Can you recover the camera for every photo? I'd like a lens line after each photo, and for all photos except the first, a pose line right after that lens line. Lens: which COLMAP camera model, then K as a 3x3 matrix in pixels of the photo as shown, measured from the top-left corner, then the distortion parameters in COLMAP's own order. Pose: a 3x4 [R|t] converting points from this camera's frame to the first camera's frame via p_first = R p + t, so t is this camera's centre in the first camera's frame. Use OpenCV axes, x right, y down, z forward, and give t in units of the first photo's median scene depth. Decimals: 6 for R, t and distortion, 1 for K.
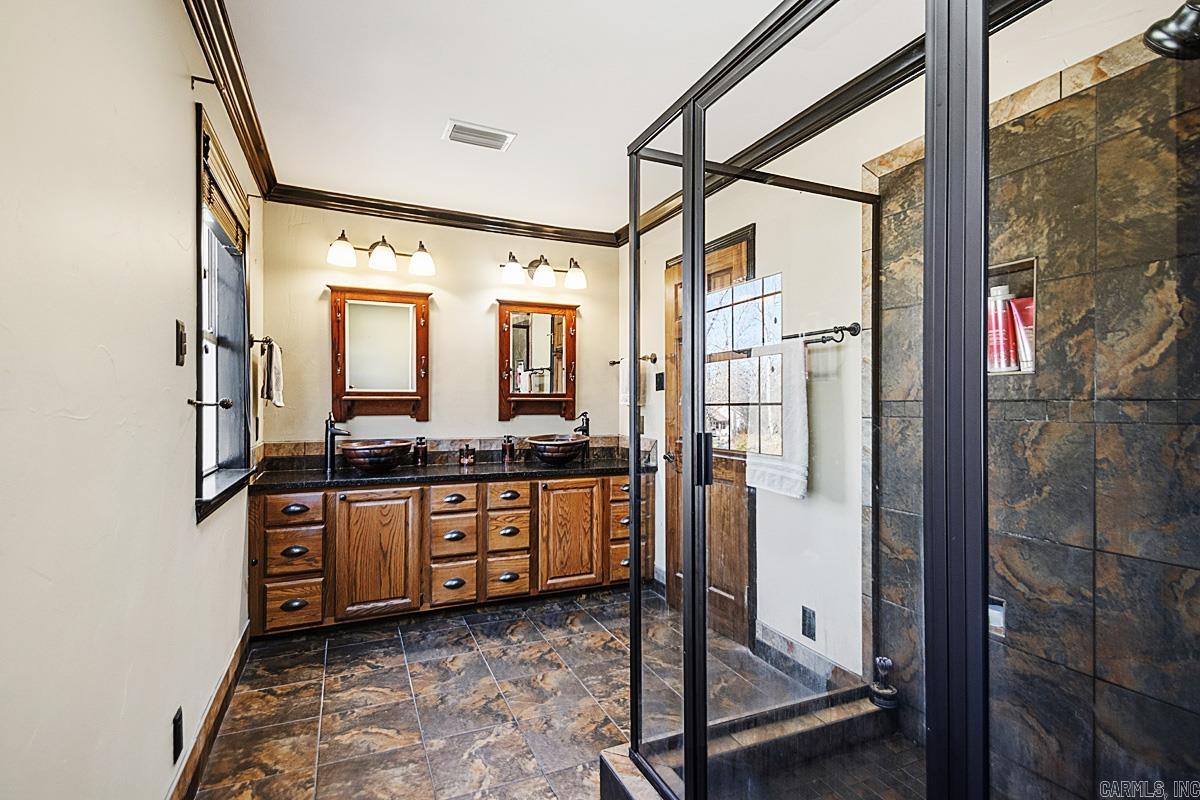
lens RADIAL K [[562.5, 0, 600.0], [0, 562.5, 400.0], [0, 0, 1]] dist [0.000138, 0.000001]
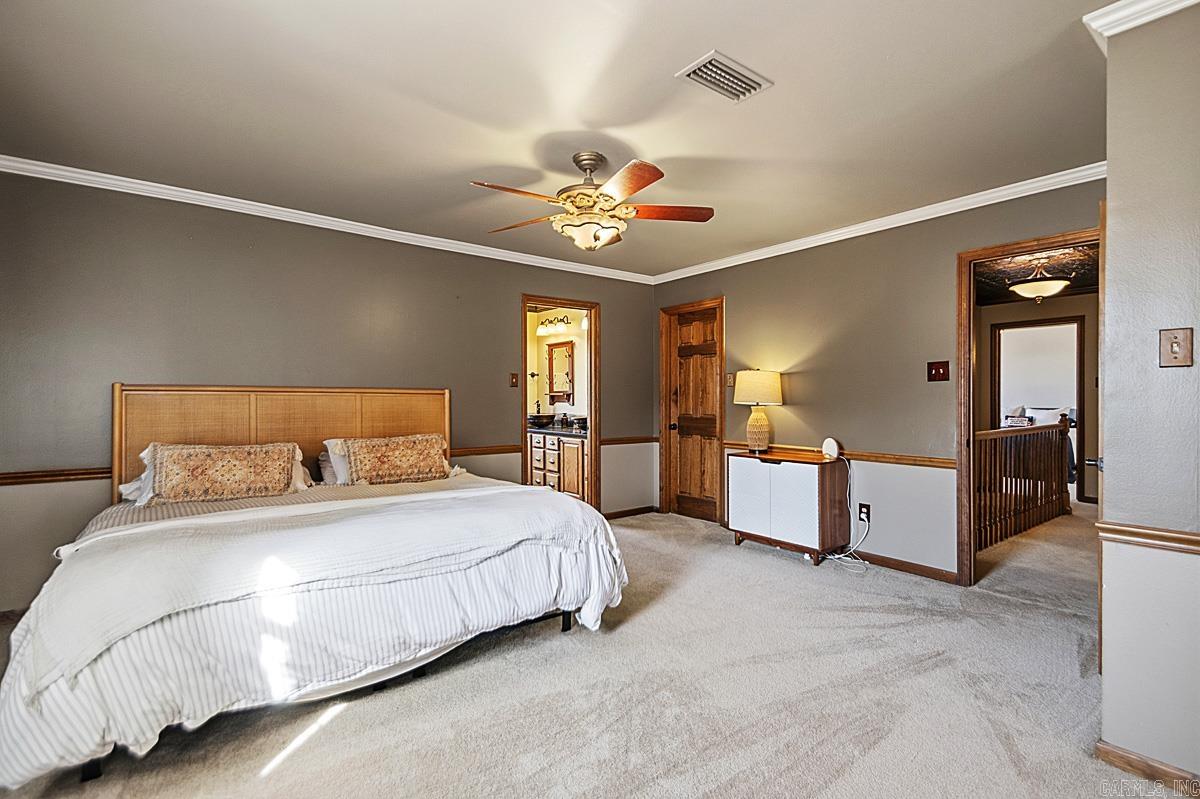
lens RADIAL K [[562.5, 0, 600.0], [0, 562.5, 399.5], [0, 0, 1]] dist [0.000138, 0.000001]
pose [[0.234980, 0.003755, -0.971993, 1.752879], [0.004761, 0.999976, 0.005014, 0.007191], [0.971989, -0.005806, 0.234956, 0.689835]]
